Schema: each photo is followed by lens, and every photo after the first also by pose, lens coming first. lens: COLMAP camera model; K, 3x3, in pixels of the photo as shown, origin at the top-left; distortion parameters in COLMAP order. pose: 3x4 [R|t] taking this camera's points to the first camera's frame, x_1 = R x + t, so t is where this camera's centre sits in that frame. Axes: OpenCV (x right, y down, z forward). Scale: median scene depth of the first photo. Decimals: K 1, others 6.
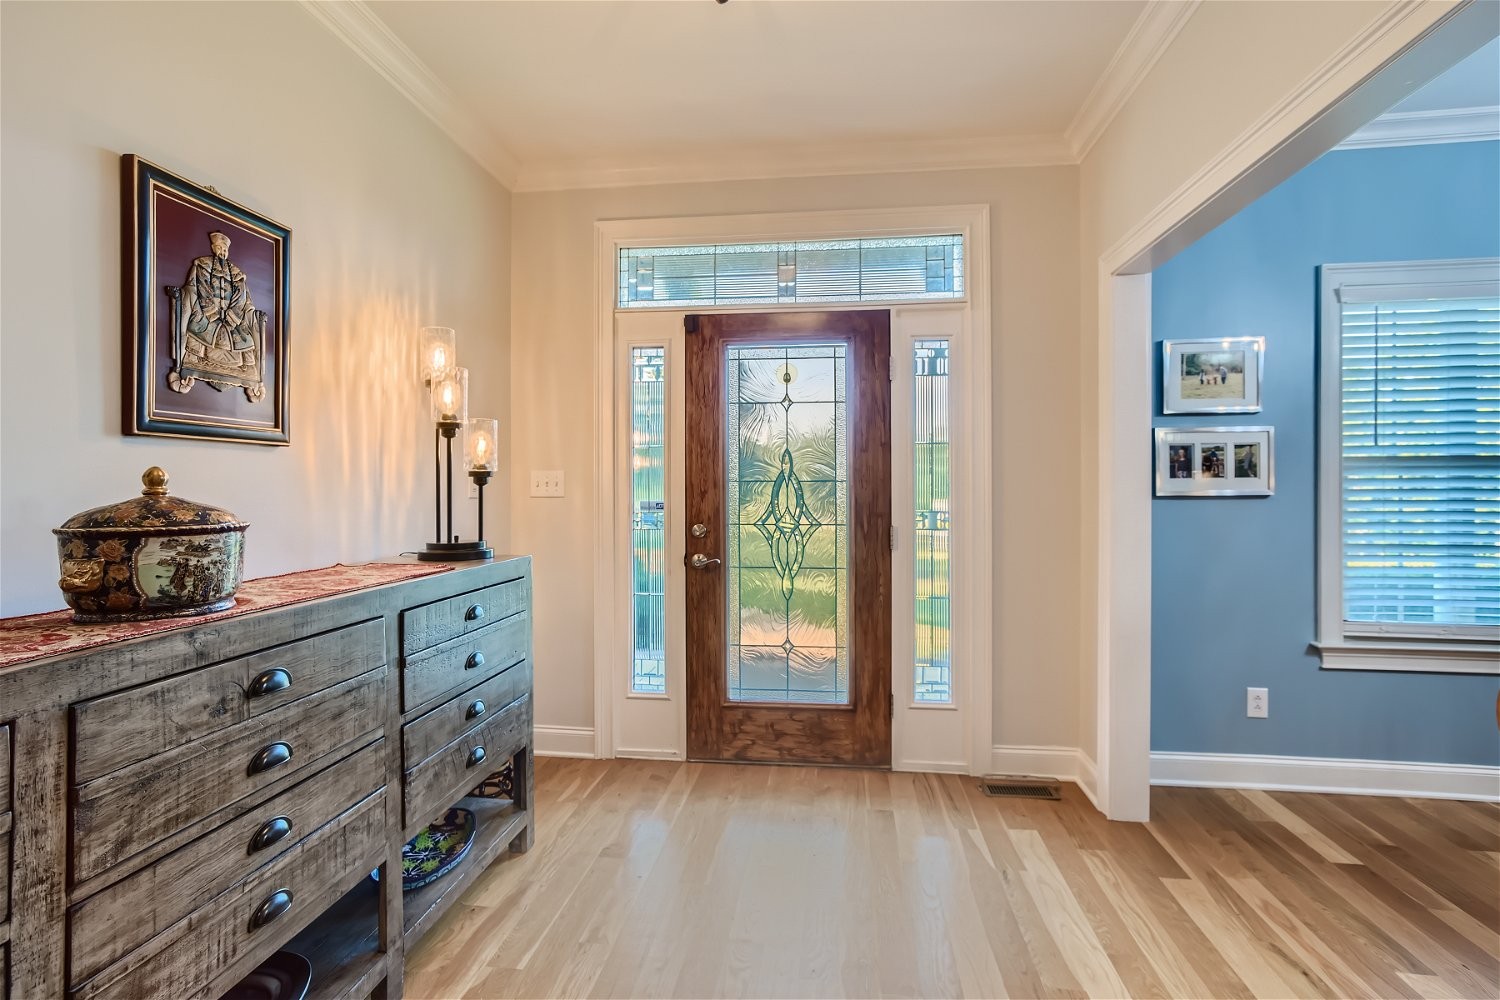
lens RADIAL K [[715.4, 0, 752.9], [0, 715.4, 485.4], [0, 0, 1]] dist [0.010591, 0.002086]
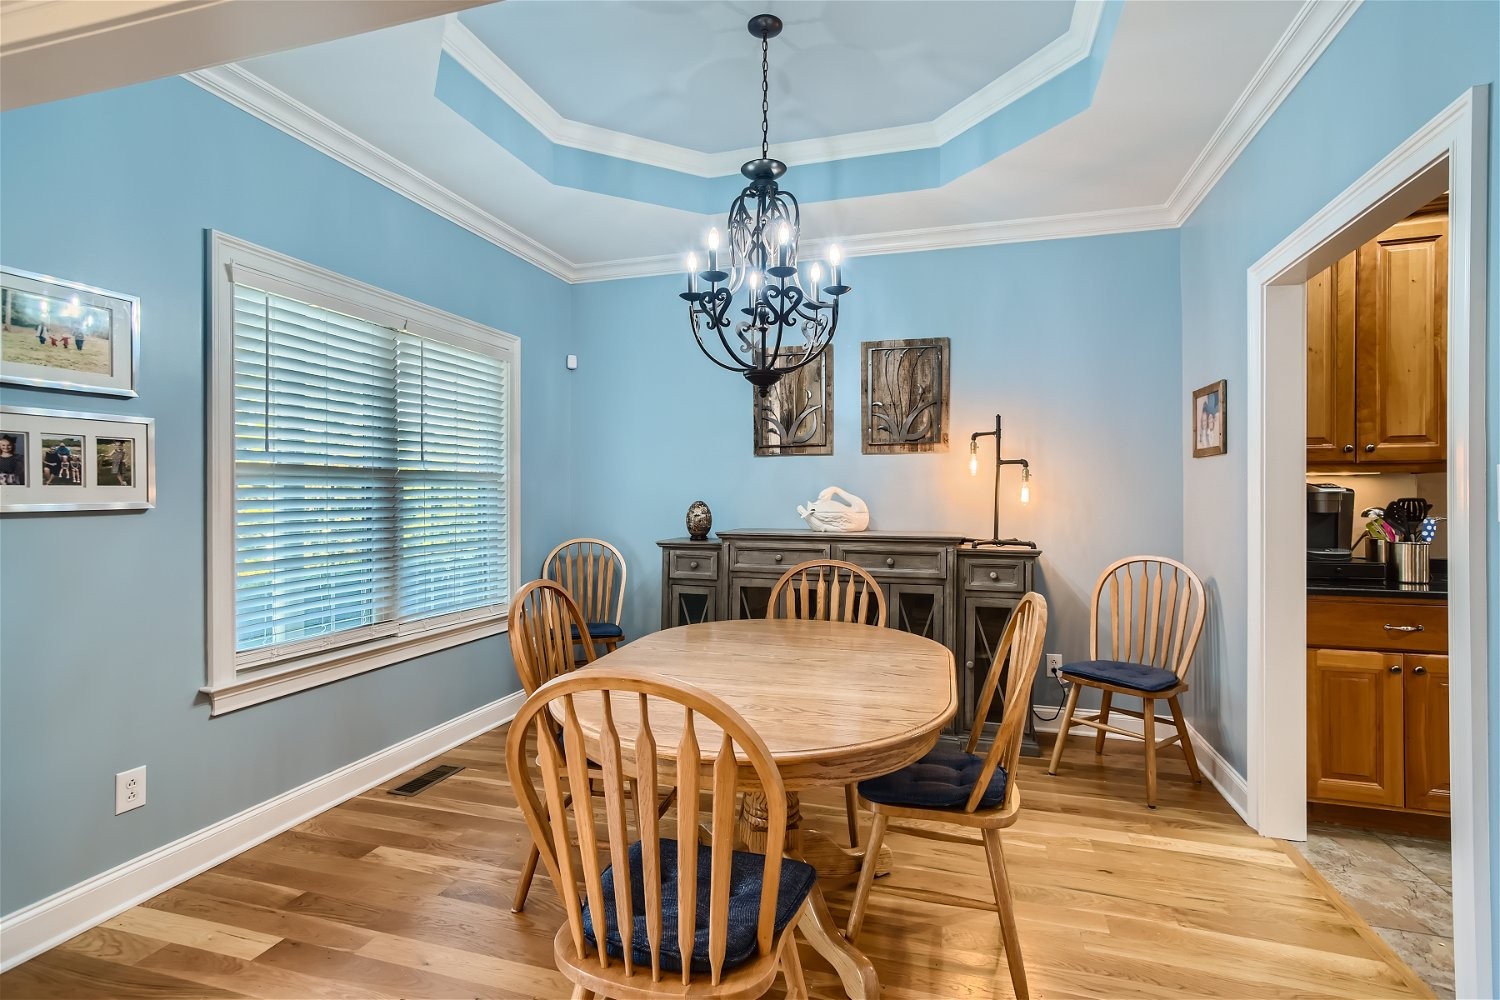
lens RADIAL K [[715.4, 0, 754.3], [0, 715.4, 498.0], [0, 0, 1]] dist [0.010591, 0.002086]
pose [[0.168439, -0.002841, 0.985708, 0.076597], [-0.000771, 0.999995, 0.003014, -0.000783], [-0.985712, -0.001268, 0.168436, 0.245365]]
